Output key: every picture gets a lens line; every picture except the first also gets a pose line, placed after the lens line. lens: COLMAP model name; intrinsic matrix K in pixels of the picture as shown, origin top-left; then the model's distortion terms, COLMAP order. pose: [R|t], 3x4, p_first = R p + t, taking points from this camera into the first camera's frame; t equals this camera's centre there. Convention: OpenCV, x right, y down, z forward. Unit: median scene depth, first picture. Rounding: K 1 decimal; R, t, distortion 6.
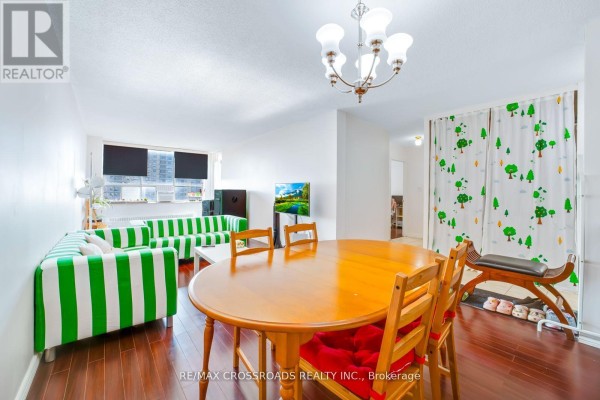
lens RADIAL K [[235.8, 0, 300.3], [0, 235.8, 196.9], [0, 0, 1]] dist [-0.016834, 0.002357]
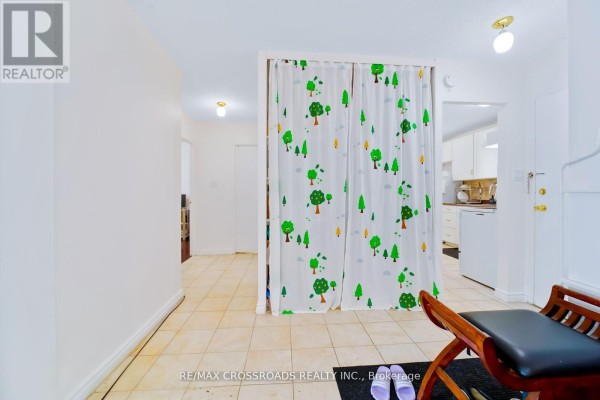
lens RADIAL K [[235.8, 0, 297.9], [0, 235.8, 190.5], [0, 0, 1]] dist [-0.016834, 0.002357]
pose [[0.583304, -0.003199, 0.812248, 0.161115], [0.020861, 0.999721, -0.011044, -0.007272], [-0.811986, 0.023386, 0.583208, 0.715087]]
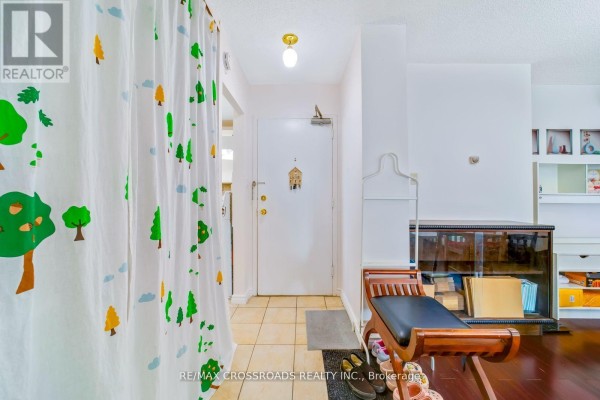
lens RADIAL K [[235.8, 0, 299.2], [0, 235.8, 194.4], [0, 0, 1]] dist [-0.016834, 0.002357]
pose [[-0.762433, -0.001045, 0.647066, 0.486850], [0.003357, 0.999979, 0.005570, -0.013356], [-0.647059, 0.006419, -0.762413, 1.058196]]
